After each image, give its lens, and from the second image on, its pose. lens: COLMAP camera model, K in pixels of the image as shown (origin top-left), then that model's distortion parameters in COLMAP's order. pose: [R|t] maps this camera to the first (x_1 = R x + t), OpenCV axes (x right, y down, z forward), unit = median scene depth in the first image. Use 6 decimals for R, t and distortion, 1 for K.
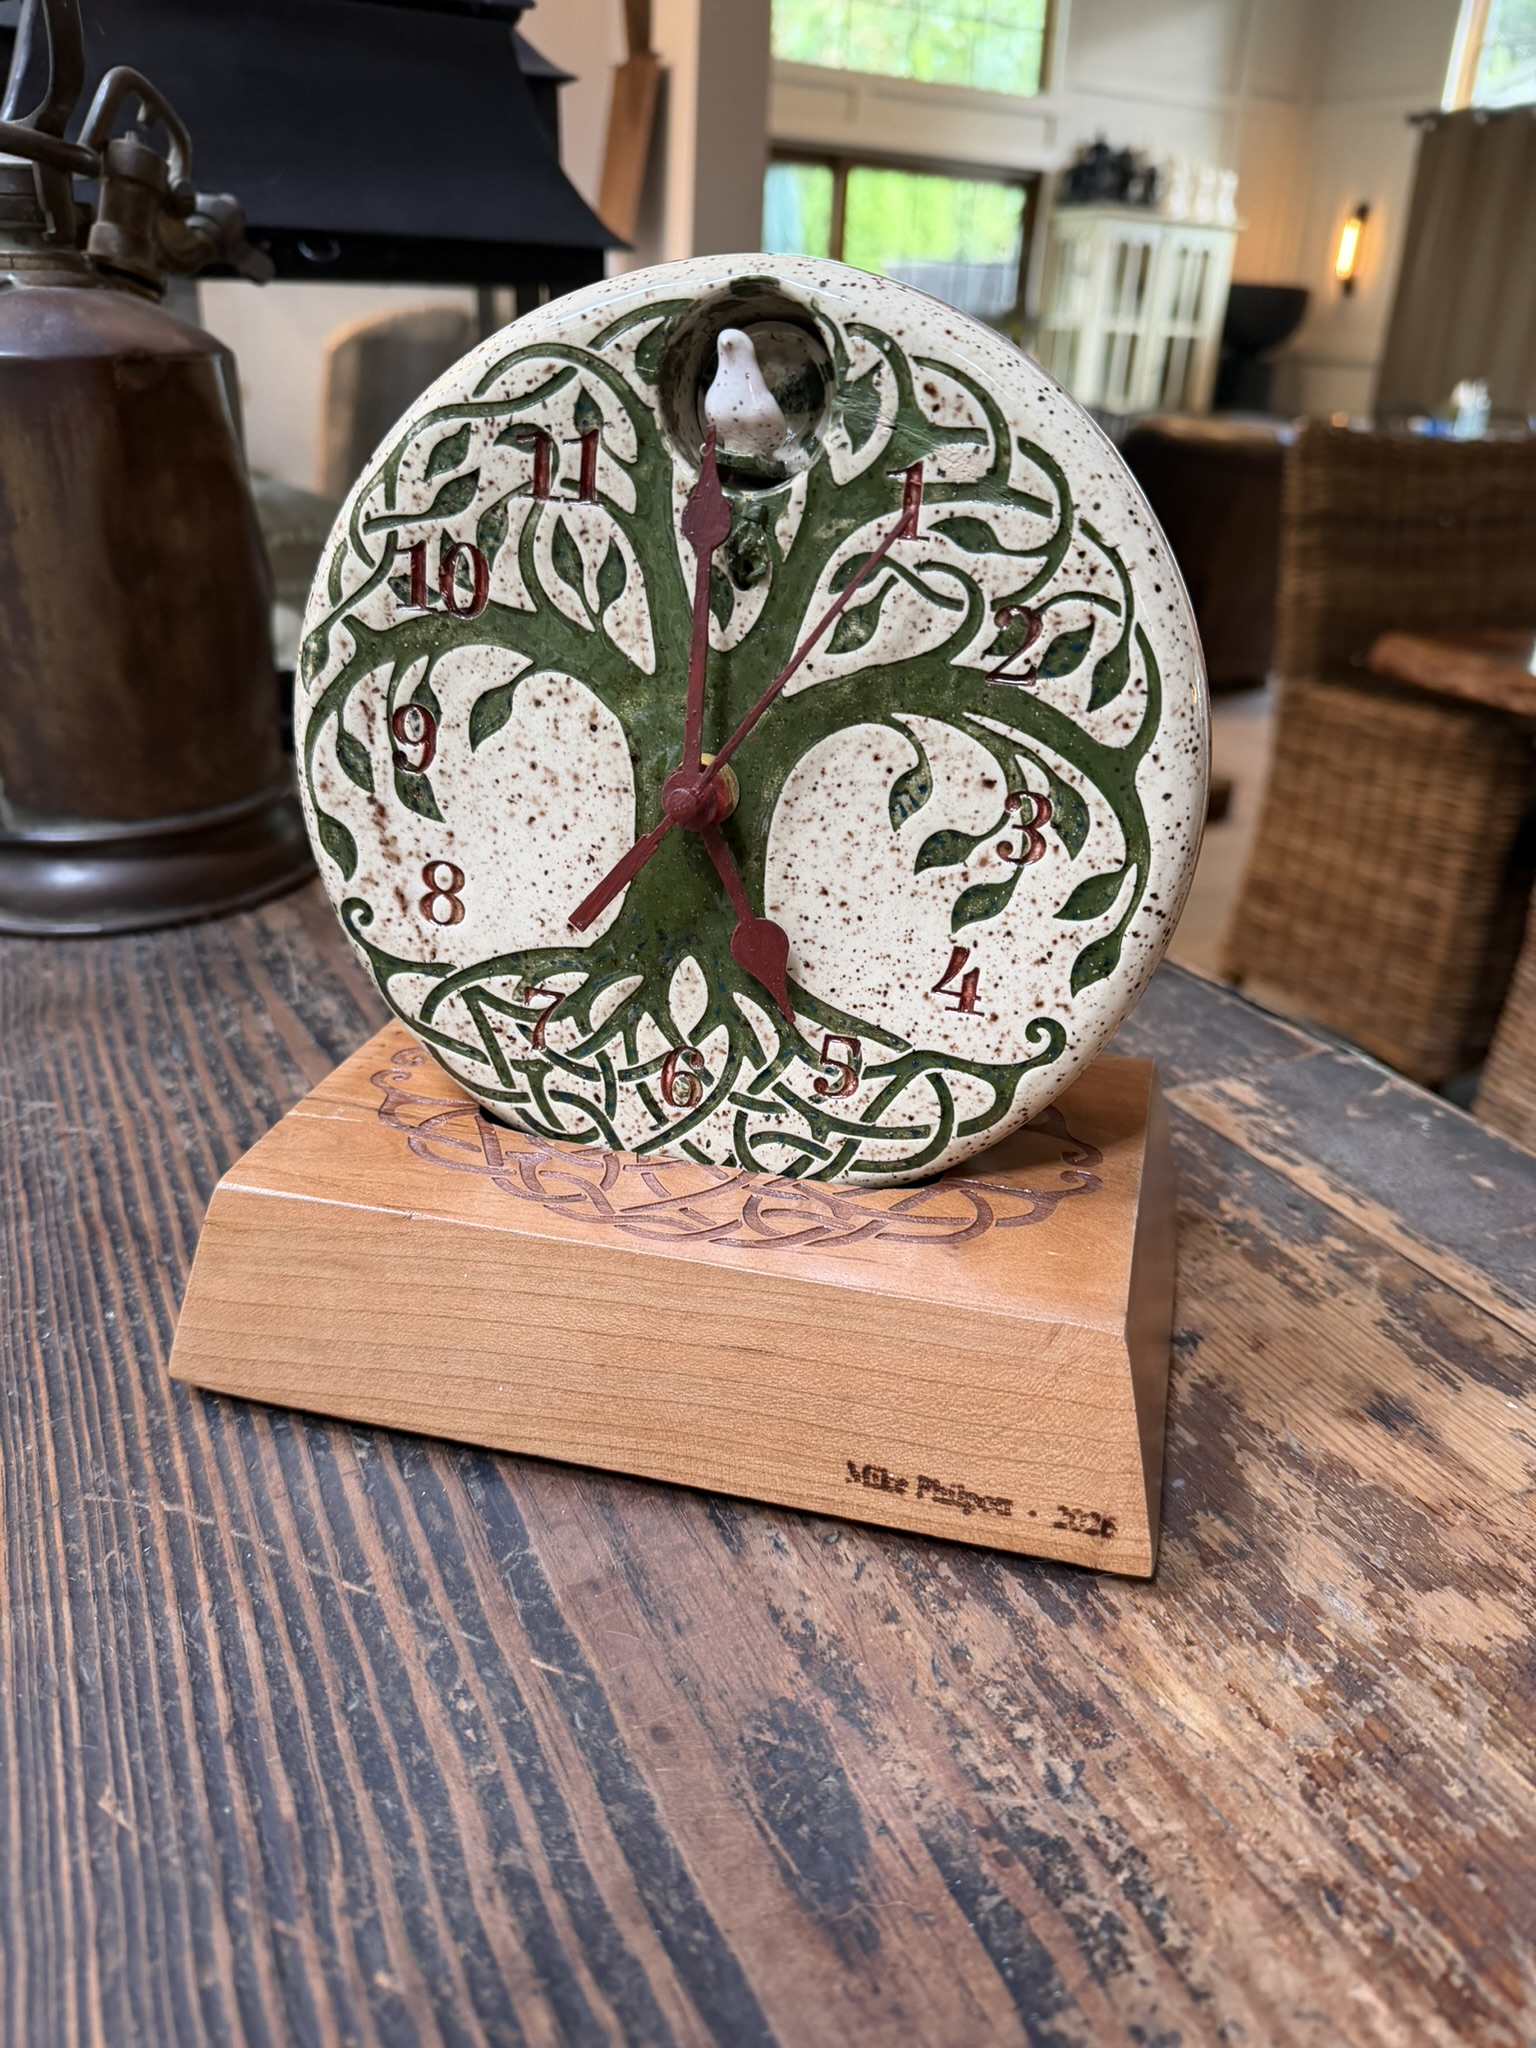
lens RADIAL K [[1481.7, 0, 757.7], [0, 1481.7, 1051.7], [0, 0, 1]] dist [-0.011994, -0.007560]
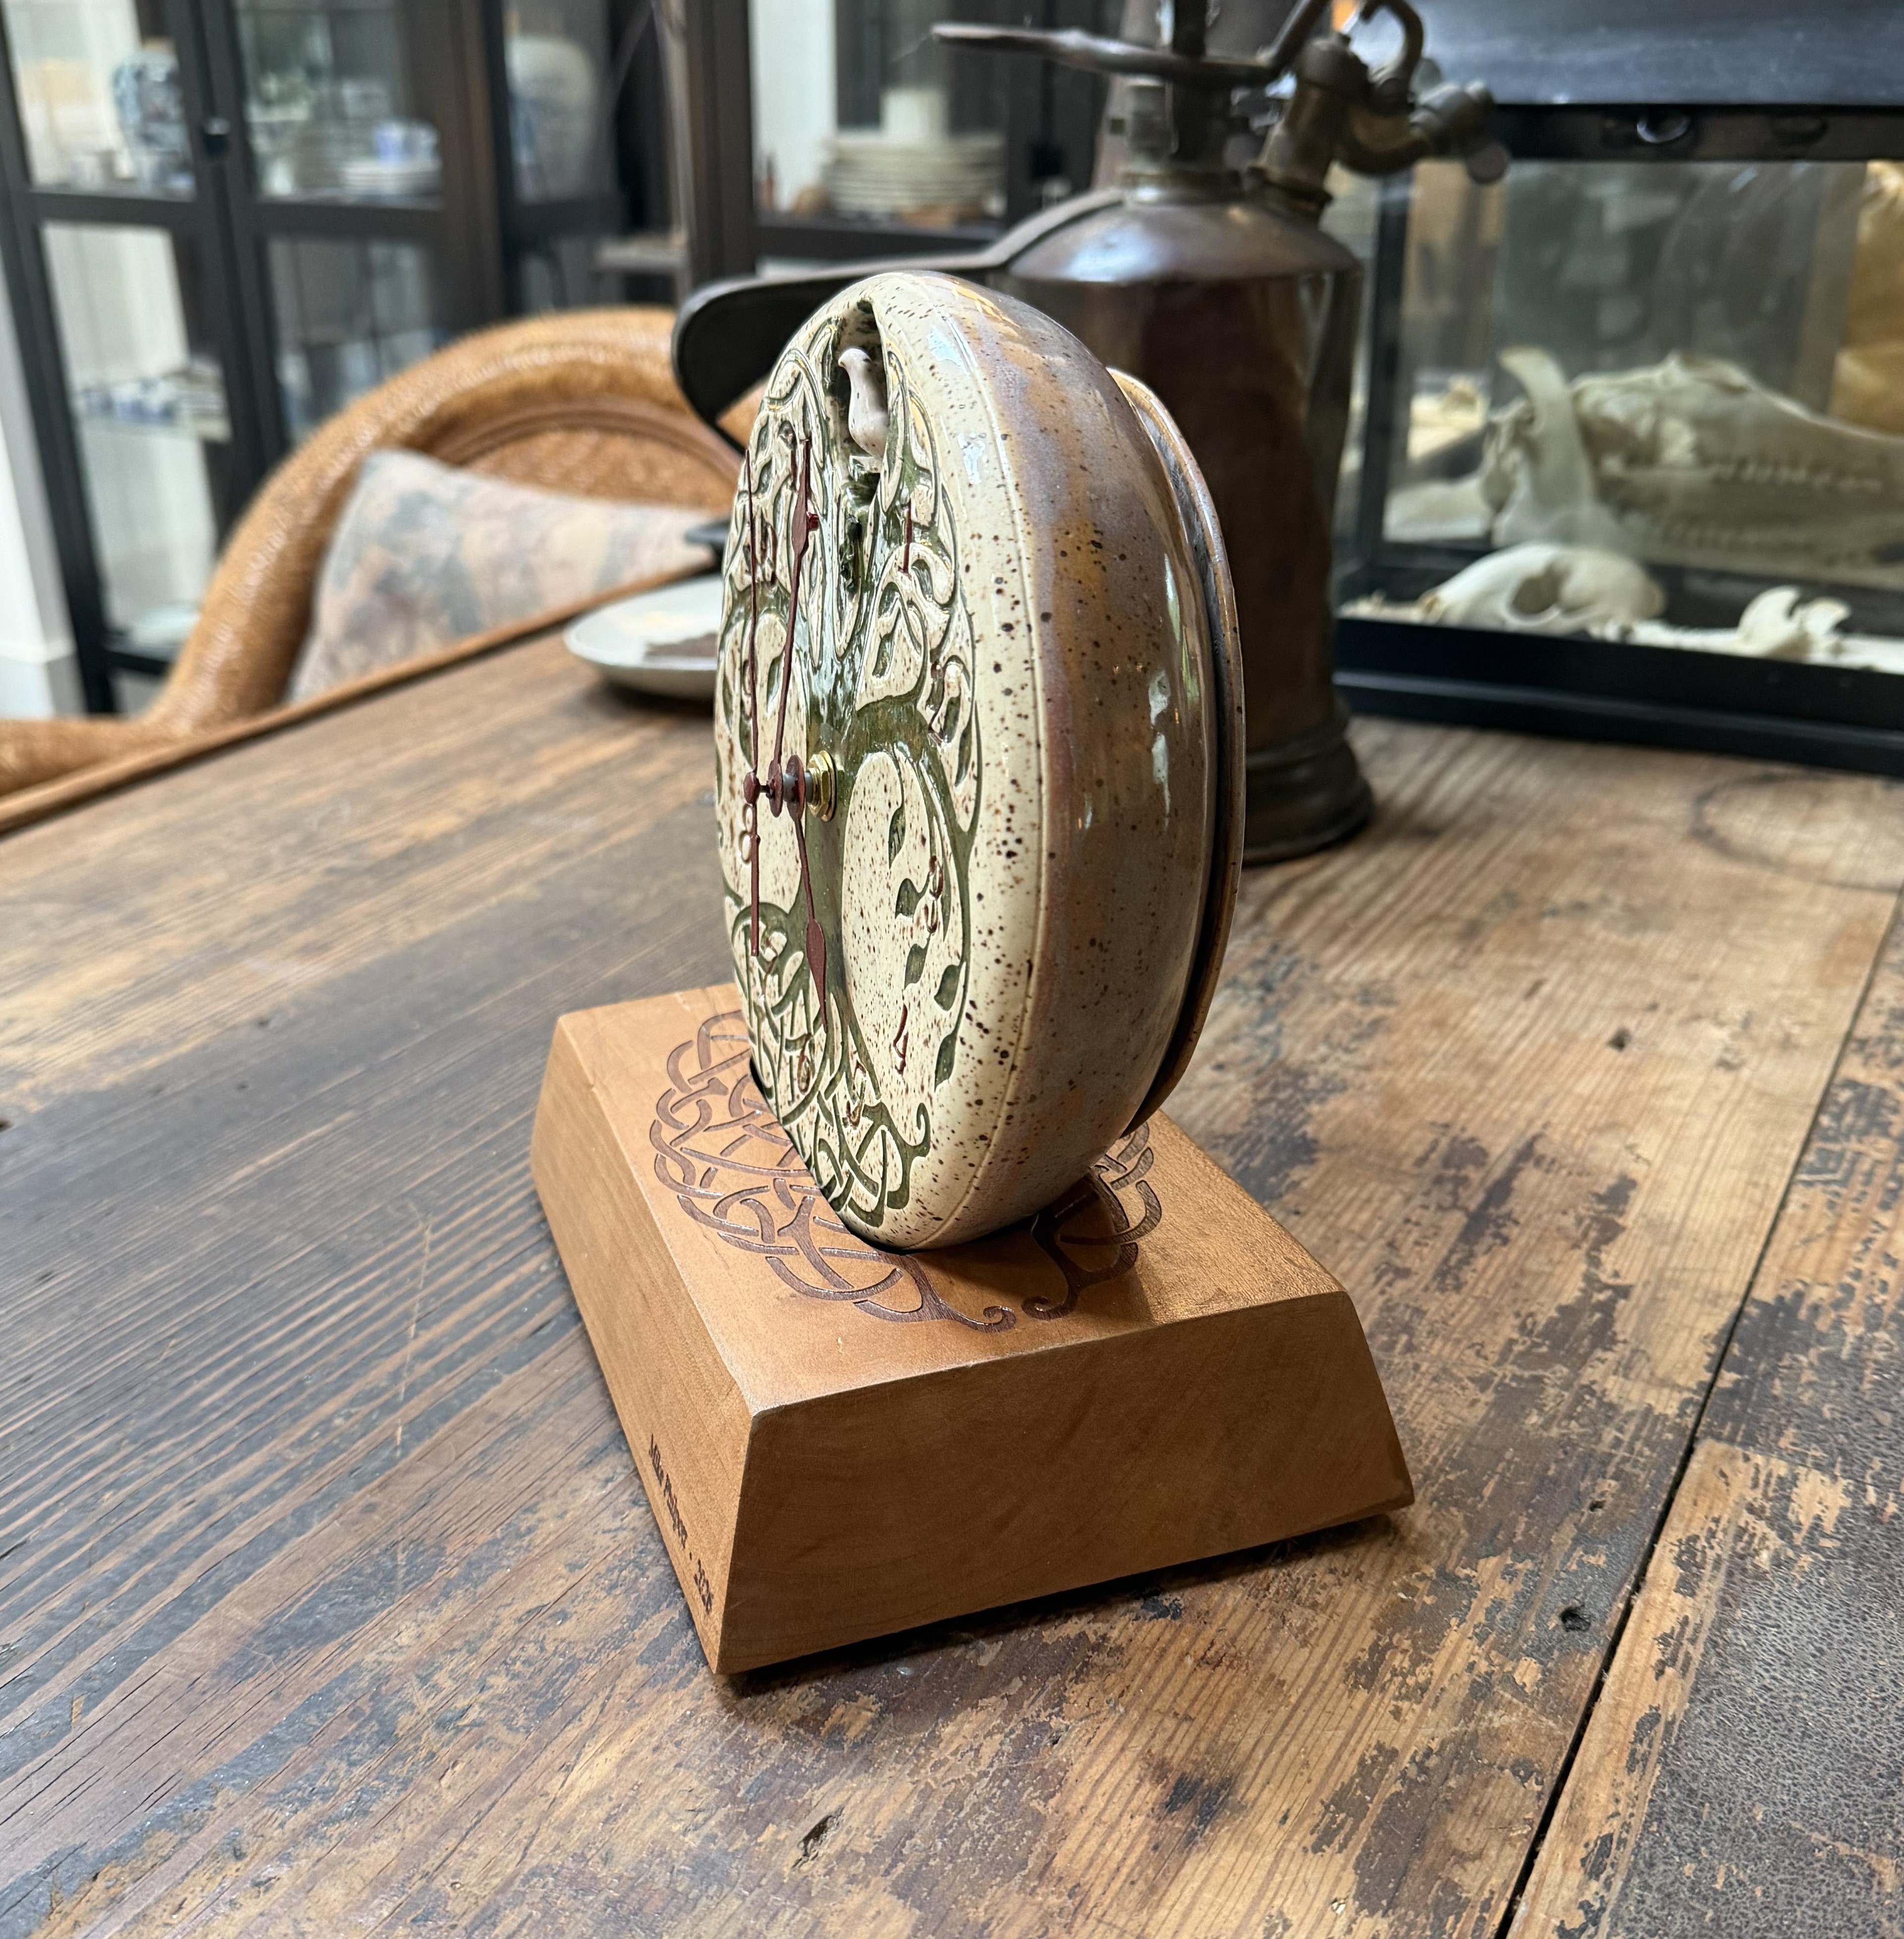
lens RADIAL K [[1997.5, 0, 951.6], [0, 1997.5, 1086.4], [0, 0, 1]] dist [0.045732, 0.007024]
pose [[0.569984, 0.332457, -0.751393, 1.055752], [-0.340598, 0.927817, 0.152149, -0.212726], [0.747738, 0.169201, 0.642075, 0.202196]]
